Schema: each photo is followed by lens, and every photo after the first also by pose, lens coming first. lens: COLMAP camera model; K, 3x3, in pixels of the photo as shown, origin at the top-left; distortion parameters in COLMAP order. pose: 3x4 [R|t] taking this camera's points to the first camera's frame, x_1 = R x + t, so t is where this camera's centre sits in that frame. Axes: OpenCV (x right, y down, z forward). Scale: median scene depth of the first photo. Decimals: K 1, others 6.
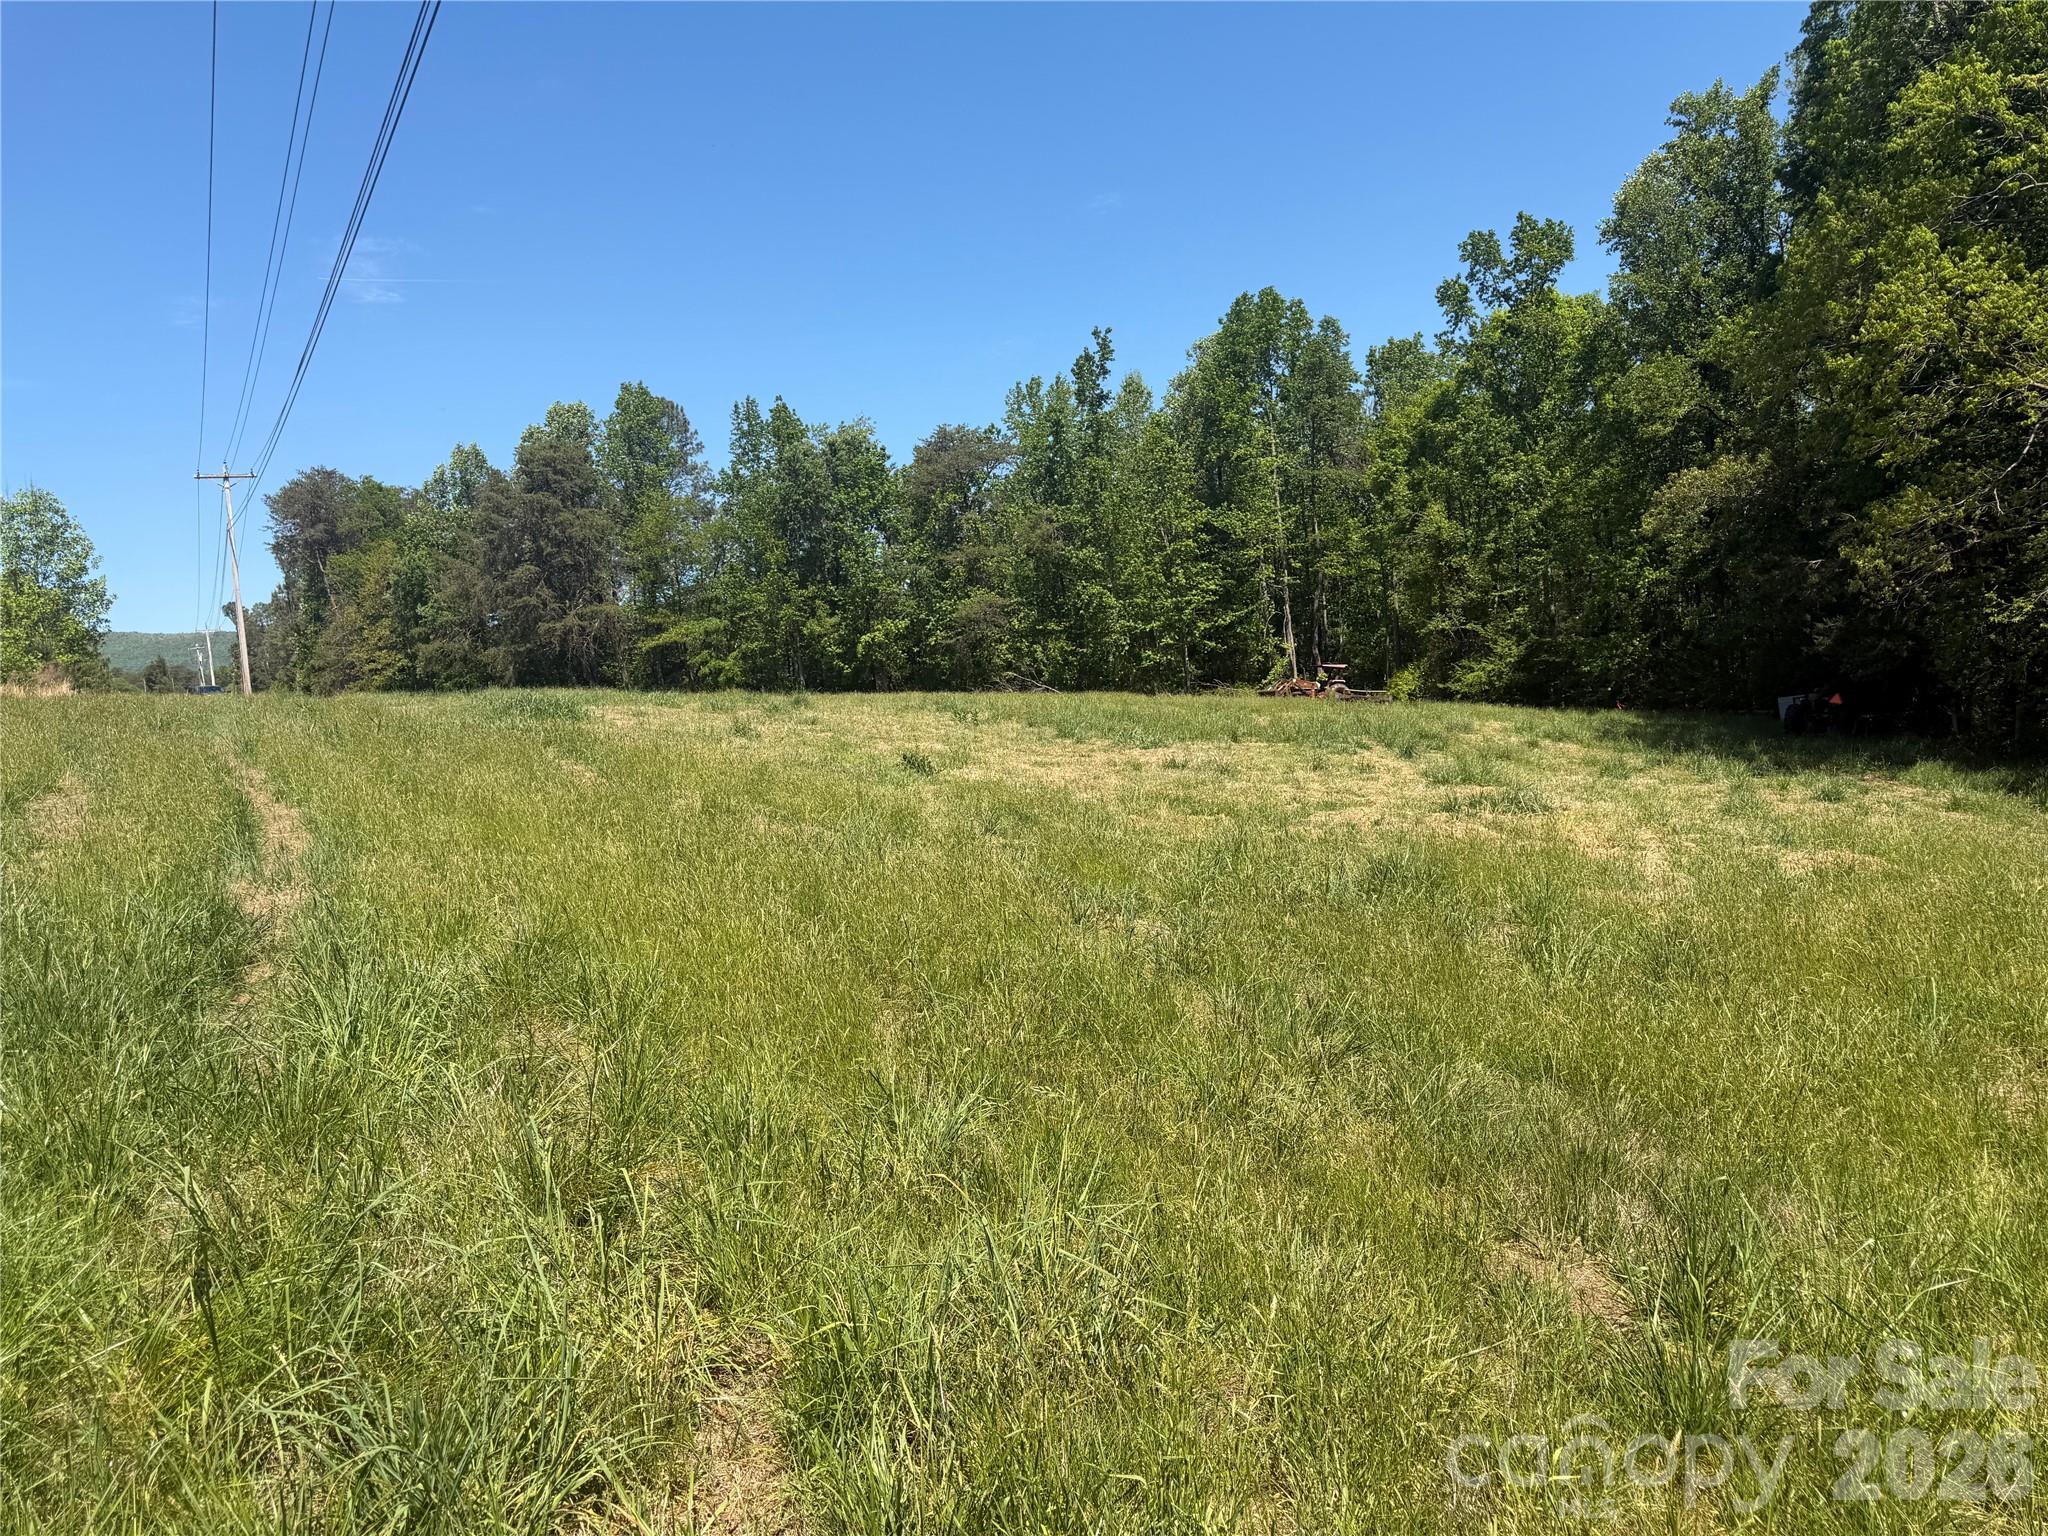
lens RADIAL K [[1426.1, 0, 1024.0], [0, 1426.1, 768.0], [0, 0, 1]] dist [0.003170, -0.086476]
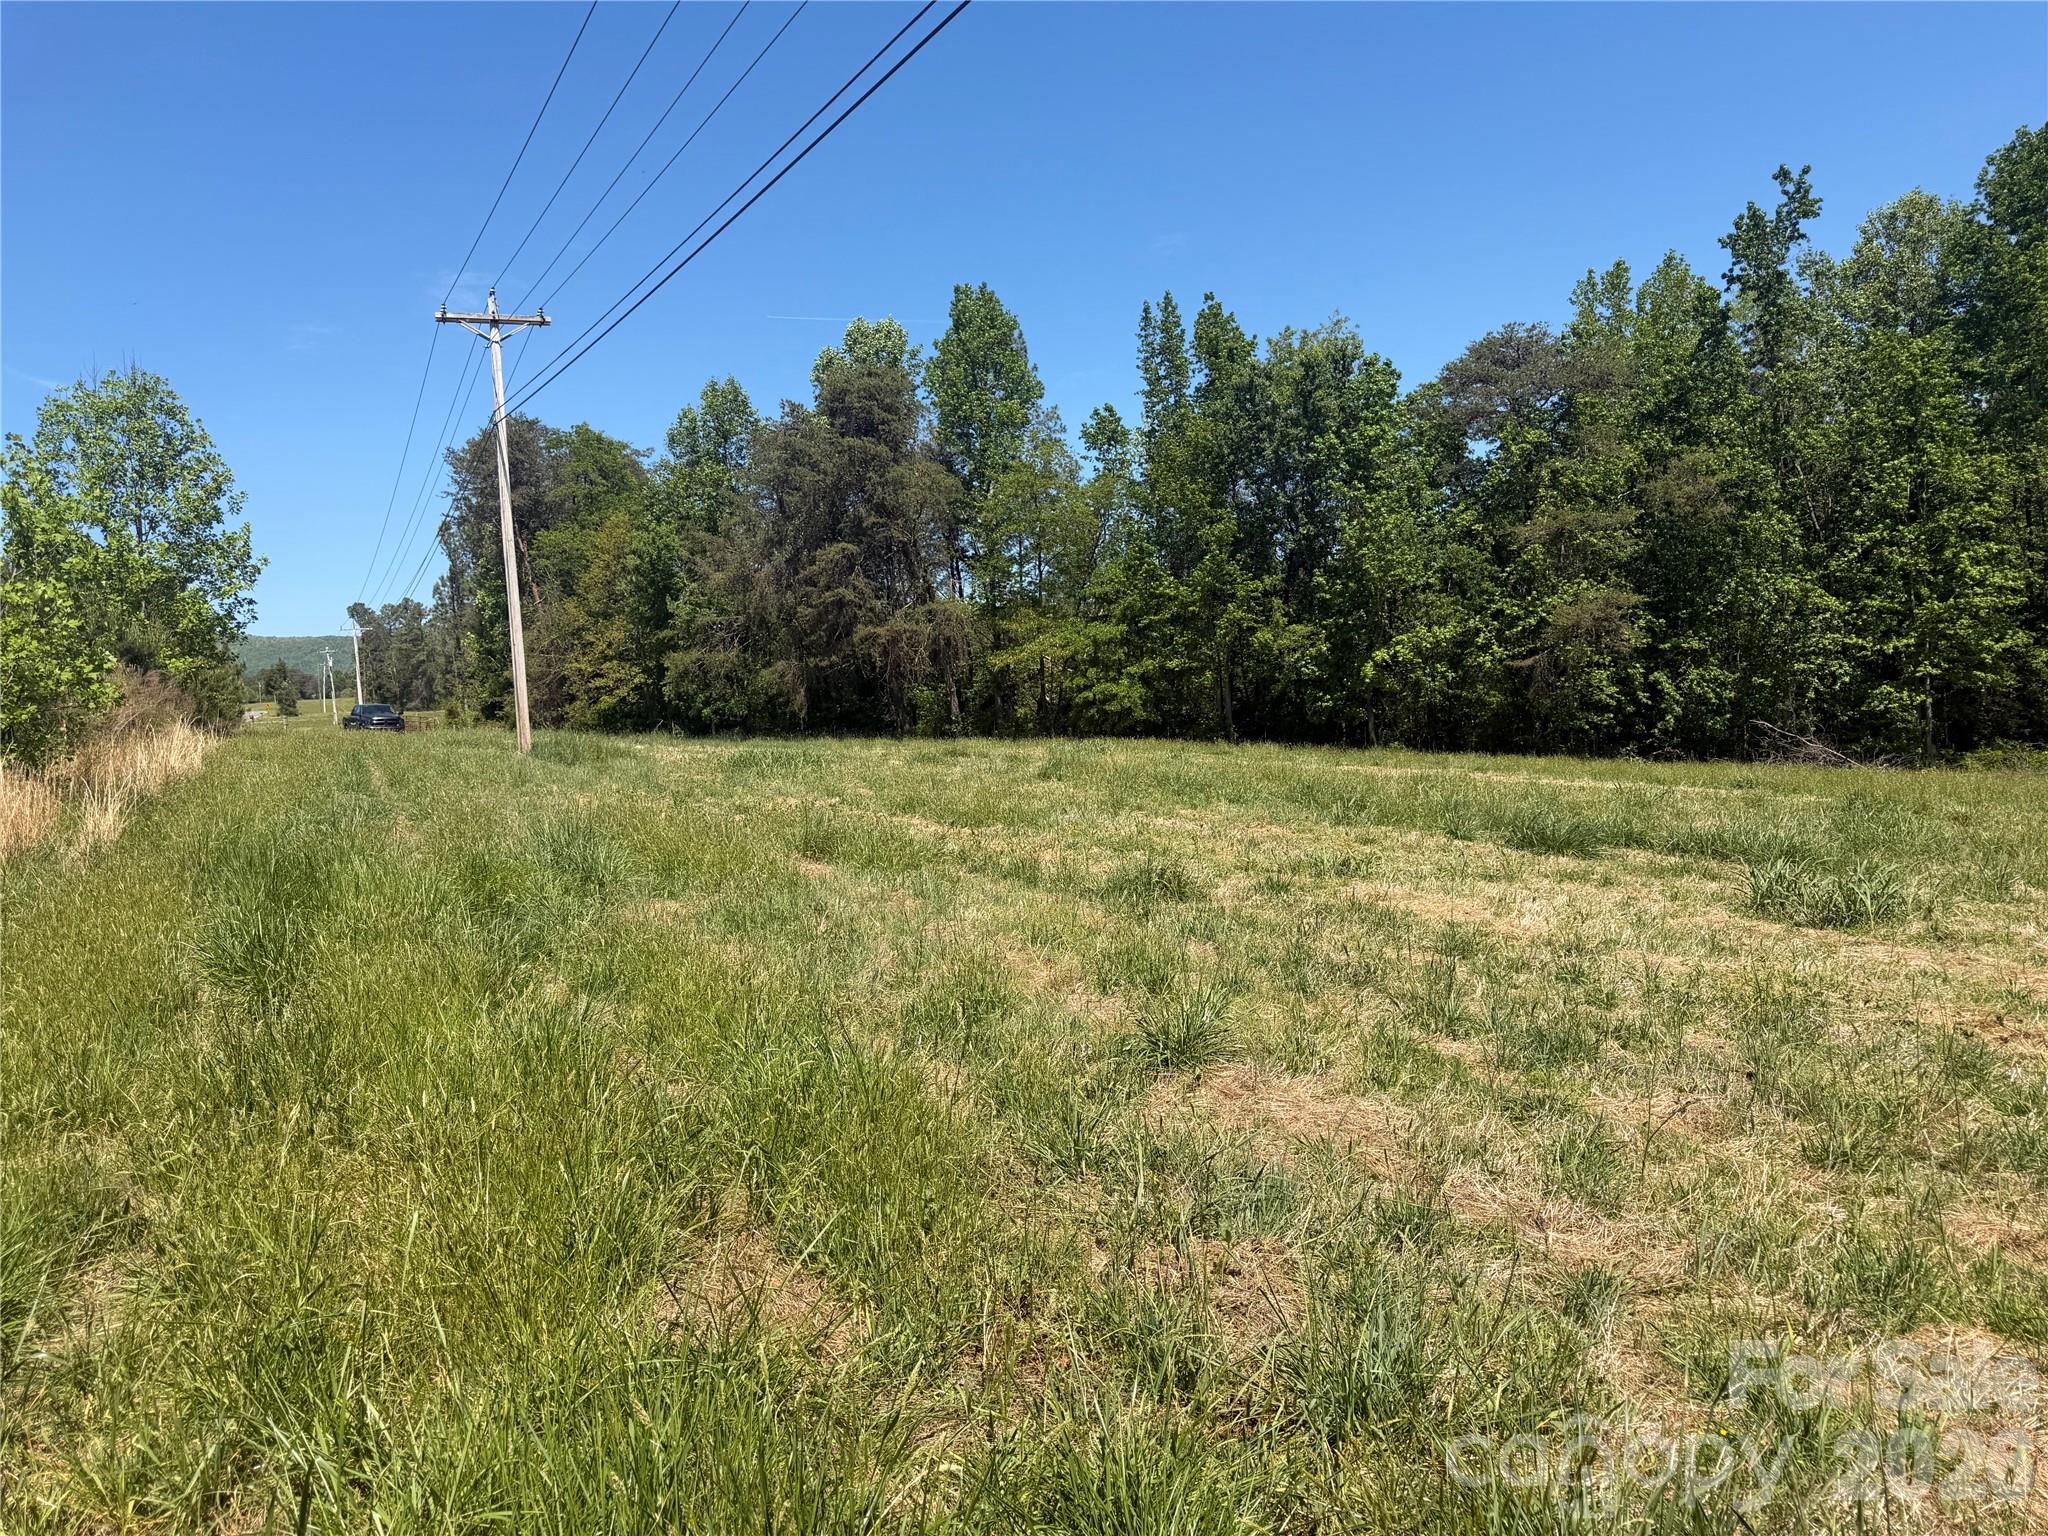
lens RADIAL K [[1485.4, 0, 1021.9], [0, 1485.4, 836.8], [0, 0, 1]] dist [0.031881, -0.100796]
pose [[0.996079, 0.027323, -0.084146, -0.195513], [-0.024777, 0.999208, 0.031152, -0.024072], [0.084931, -0.028944, 0.995966, 0.284617]]
